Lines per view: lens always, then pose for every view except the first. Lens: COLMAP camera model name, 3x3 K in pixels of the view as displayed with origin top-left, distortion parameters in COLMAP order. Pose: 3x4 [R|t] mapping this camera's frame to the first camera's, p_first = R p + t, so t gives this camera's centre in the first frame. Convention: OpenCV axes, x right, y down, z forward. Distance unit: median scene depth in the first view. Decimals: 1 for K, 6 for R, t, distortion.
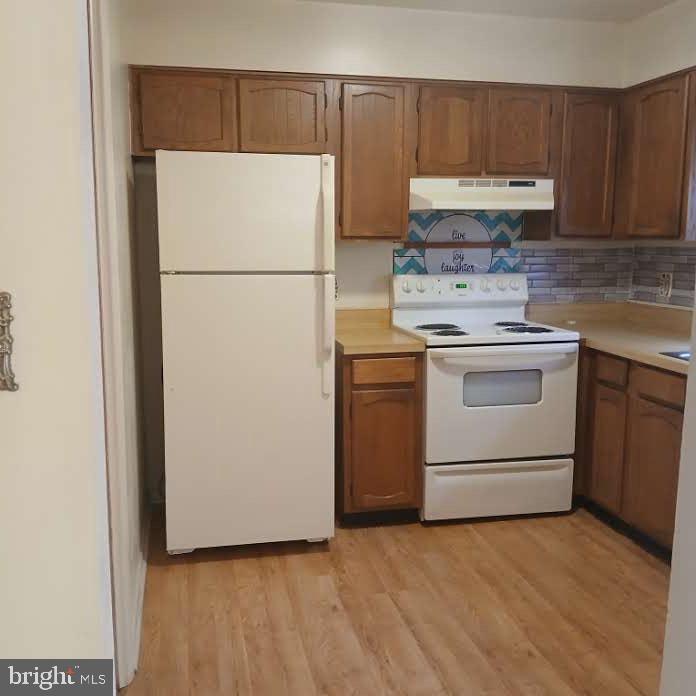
lens RADIAL K [[722.5, 0, 340.8], [0, 722.5, 349.2], [0, 0, 1]] dist [0.143755, -0.365444]
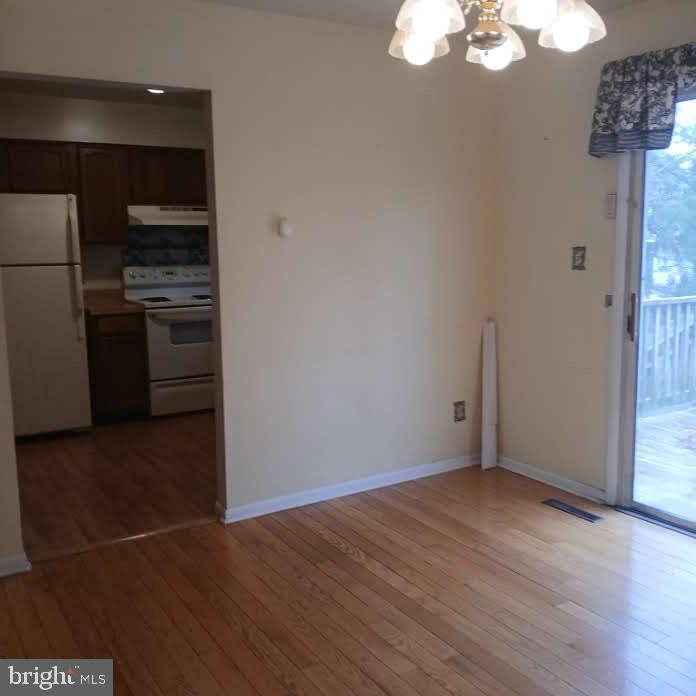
lens RADIAL K [[738.4, 0, 349.1], [0, 738.4, 343.3], [0, 0, 1]] dist [0.133624, -0.226134]
pose [[0.946113, -0.062881, 0.317674, 0.014018], [0.068279, 0.997649, -0.005875, 0.109486], [-0.316558, 0.027249, 0.948182, -0.703246]]
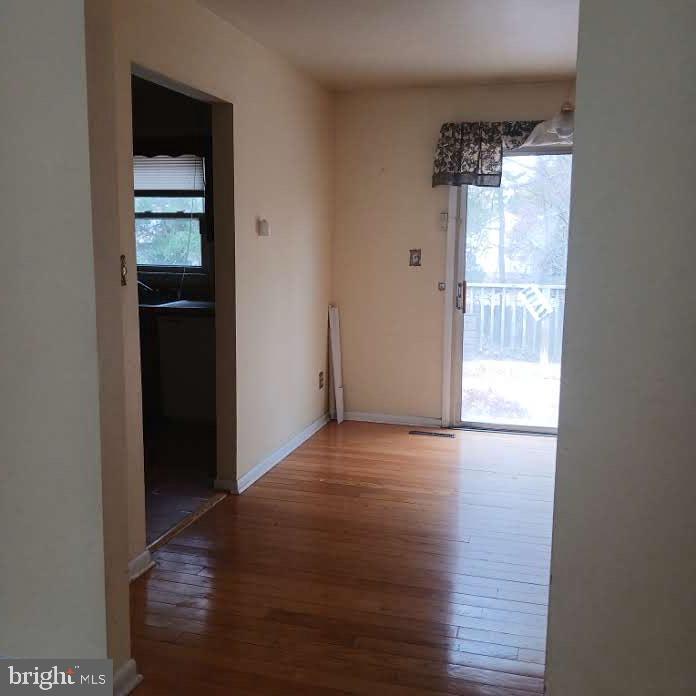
lens RADIAL K [[722.5, 0, 340.8], [0, 722.5, 349.2], [0, 0, 1]] dist [0.143755, -0.365444]
pose [[0.487445, -0.129601, 0.863482, -0.718071], [0.129286, 0.988735, 0.075417, 0.054461], [-0.863529, 0.074874, 0.498710, -0.366935]]
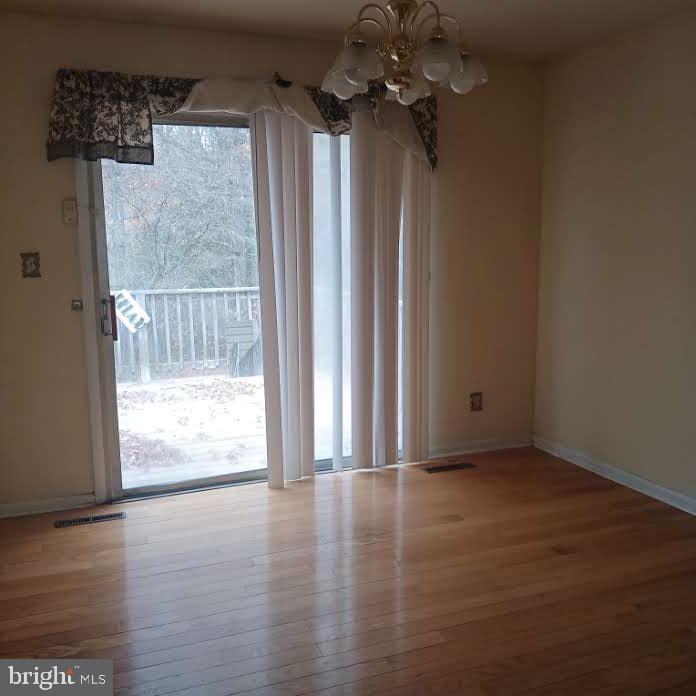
lens RADIAL K [[722.5, 0, 340.8], [0, 722.5, 349.2], [0, 0, 1]] dist [0.143755, -0.365444]
pose [[-0.142430, -0.152442, 0.977995, -0.387626], [0.158826, 0.971746, 0.174598, 0.003833], [-0.976979, 0.180199, -0.114194, -0.042586]]
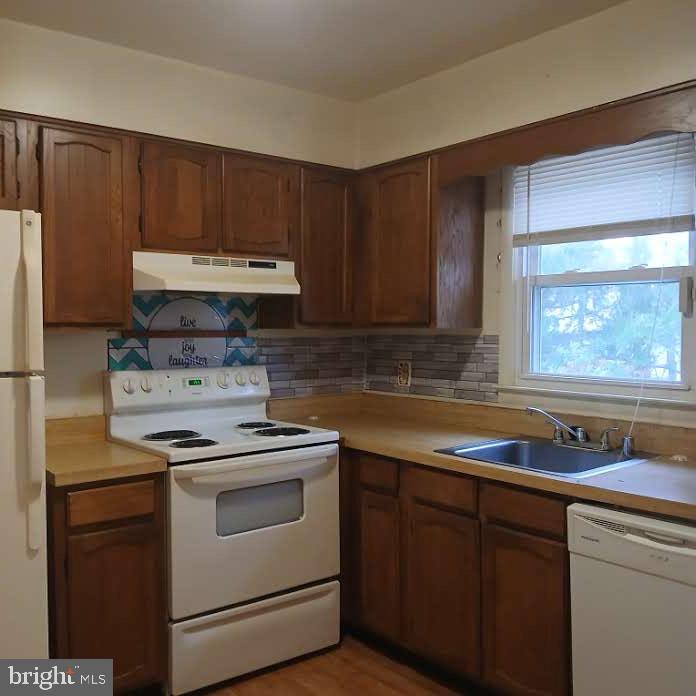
lens RADIAL K [[722.5, 0, 340.8], [0, 722.5, 349.2], [0, 0, 1]] dist [0.143755, -0.365444]
pose [[0.898779, -0.017089, 0.438069, -0.051819], [0.069237, 0.992233, -0.103347, -0.030258], [-0.432900, 0.123217, 0.892981, 0.200566]]
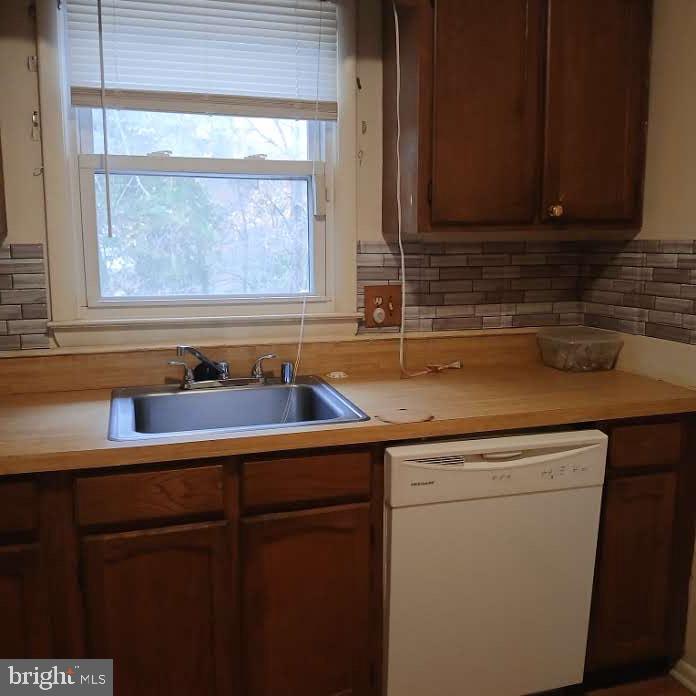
lens RADIAL K [[738.4, 0, 349.1], [0, 738.4, 343.3], [0, 0, 1]] dist [0.133624, -0.226134]
pose [[-0.059592, -0.150367, 0.986833, -0.097511], [0.156229, 0.975002, 0.157999, -0.107787], [-0.985922, 0.163587, -0.034611, 0.720603]]
